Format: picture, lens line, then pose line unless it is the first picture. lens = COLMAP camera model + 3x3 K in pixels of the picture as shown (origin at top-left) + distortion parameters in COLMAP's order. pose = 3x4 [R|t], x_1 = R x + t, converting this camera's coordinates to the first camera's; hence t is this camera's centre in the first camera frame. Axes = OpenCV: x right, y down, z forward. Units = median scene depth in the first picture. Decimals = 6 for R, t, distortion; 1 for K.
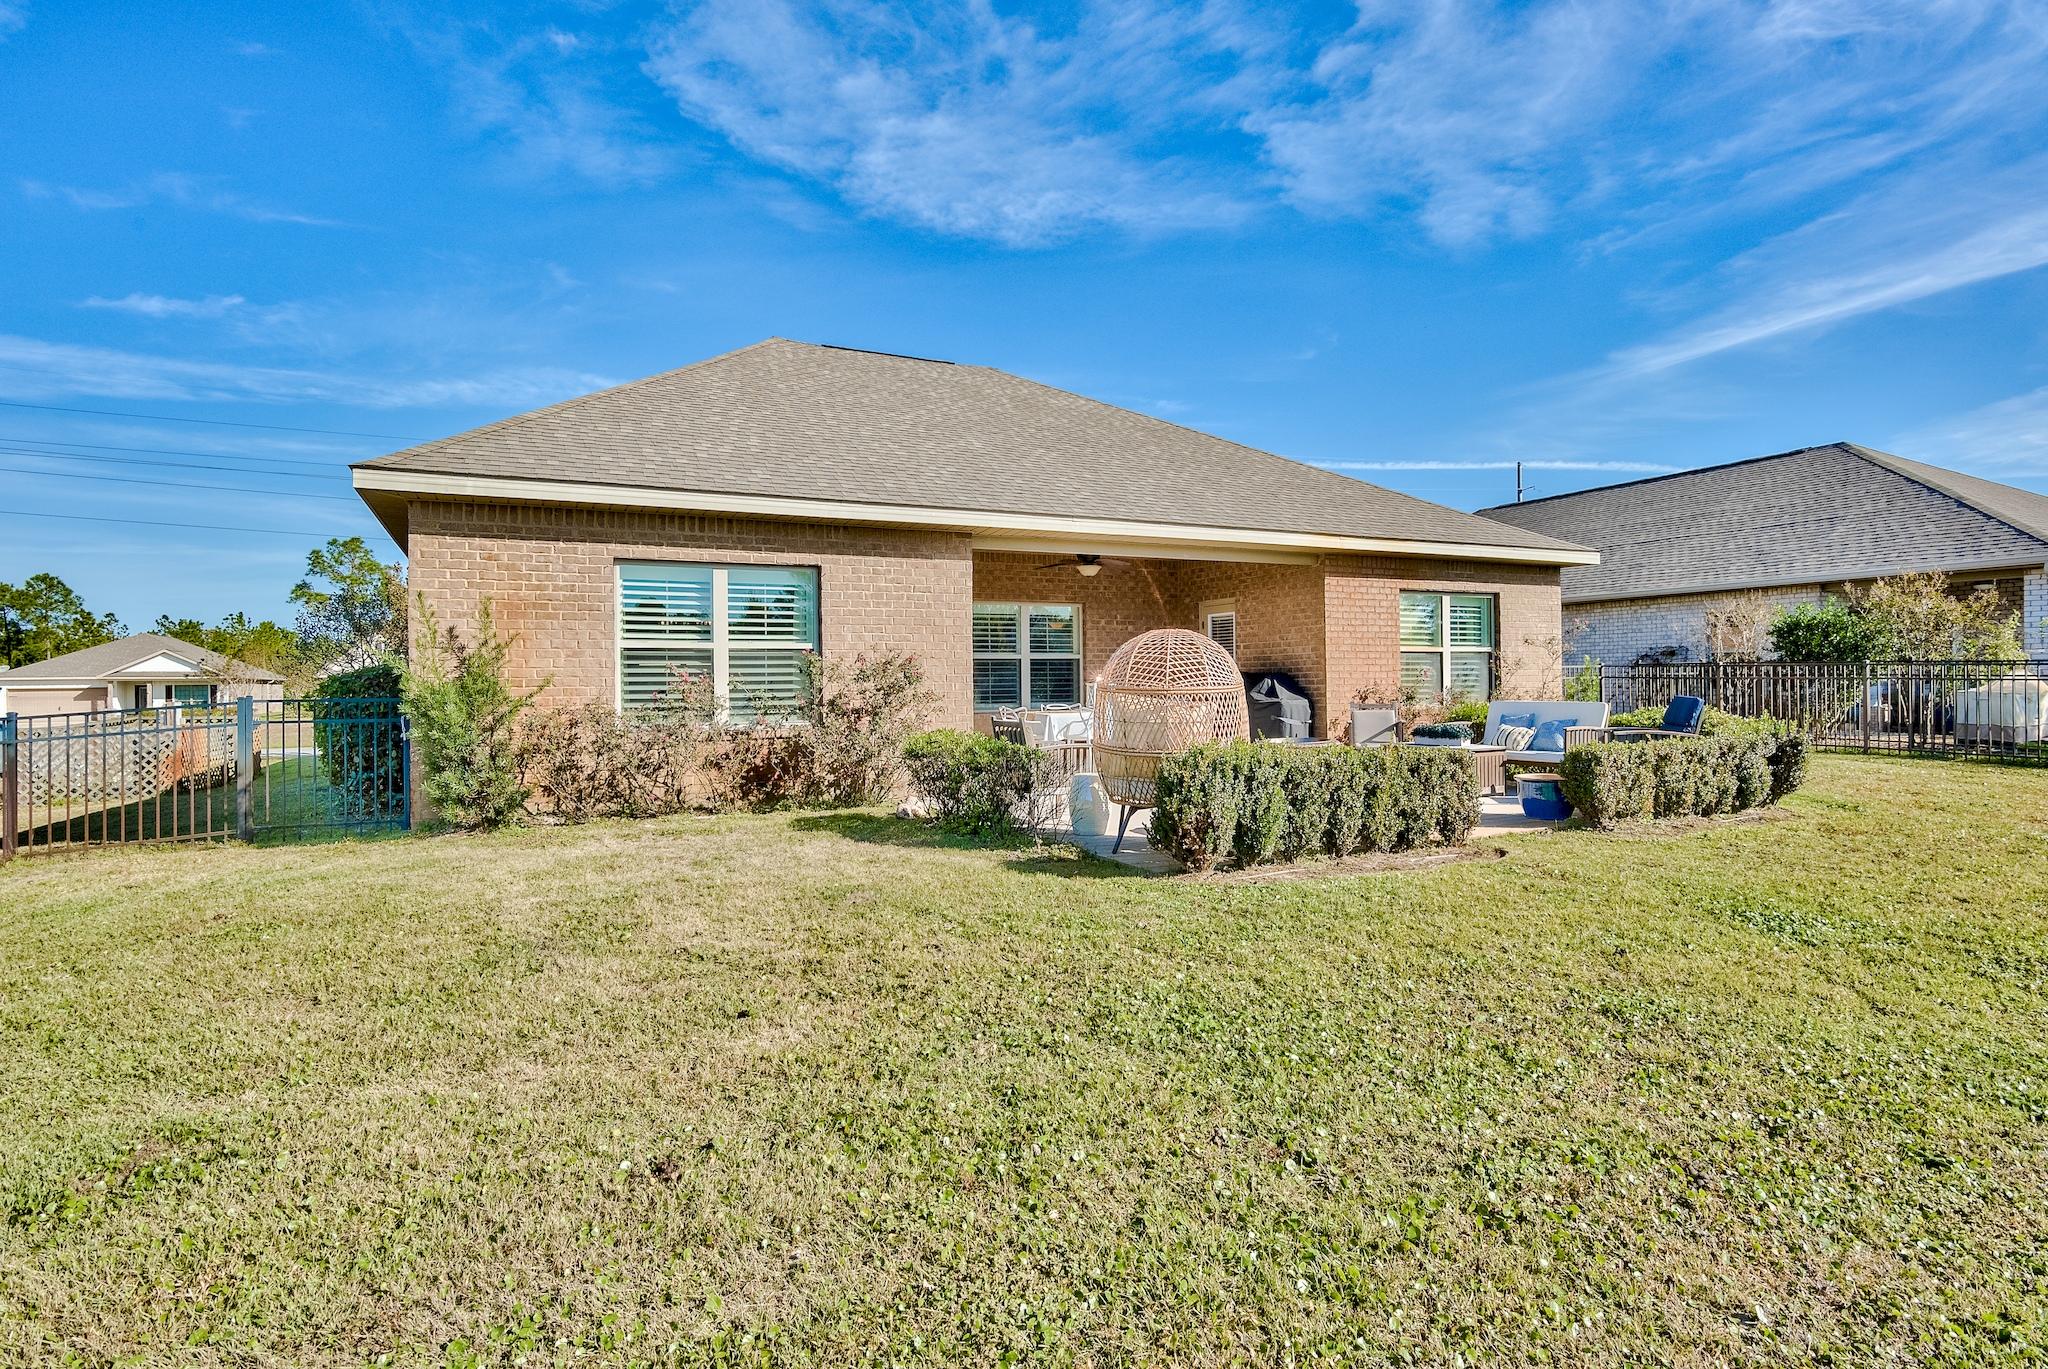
lens RADIAL K [[1018.4, 0, 1026.8], [0, 1018.4, 678.4], [0, 0, 1]] dist [-0.001648, -0.000466]
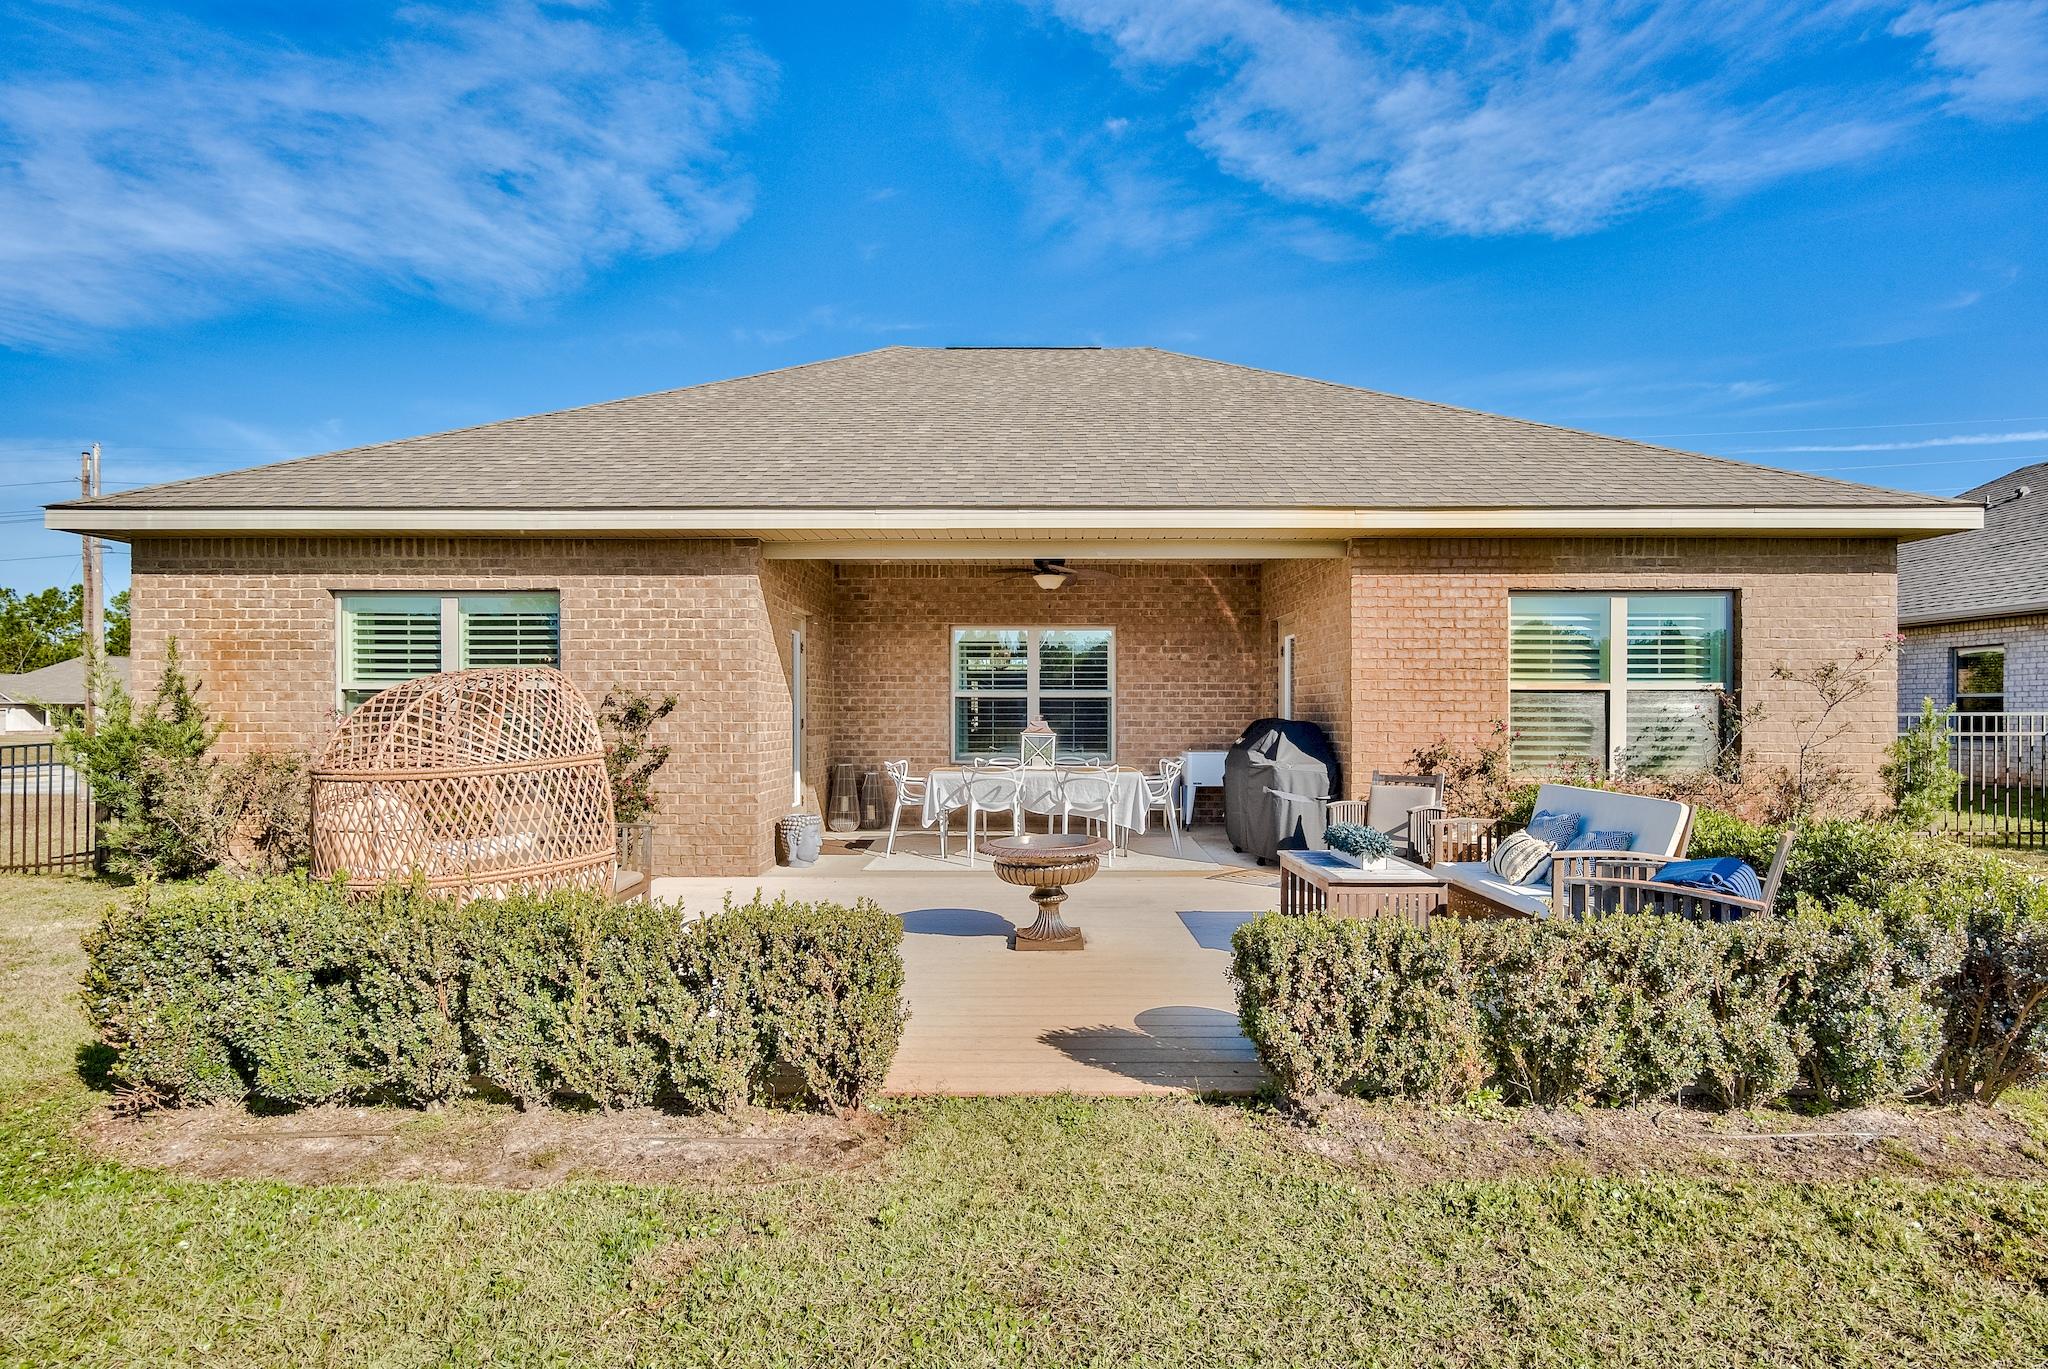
lens RADIAL K [[1018.4, 0, 1026.8], [0, 1018.4, 678.4], [0, 0, 1]] dist [-0.001648, -0.000466]
pose [[0.897680, -0.003448, -0.440635, 0.489084], [-0.008854, 0.999626, -0.025861, -0.019720], [0.440560, 0.027117, 0.897314, 0.416493]]
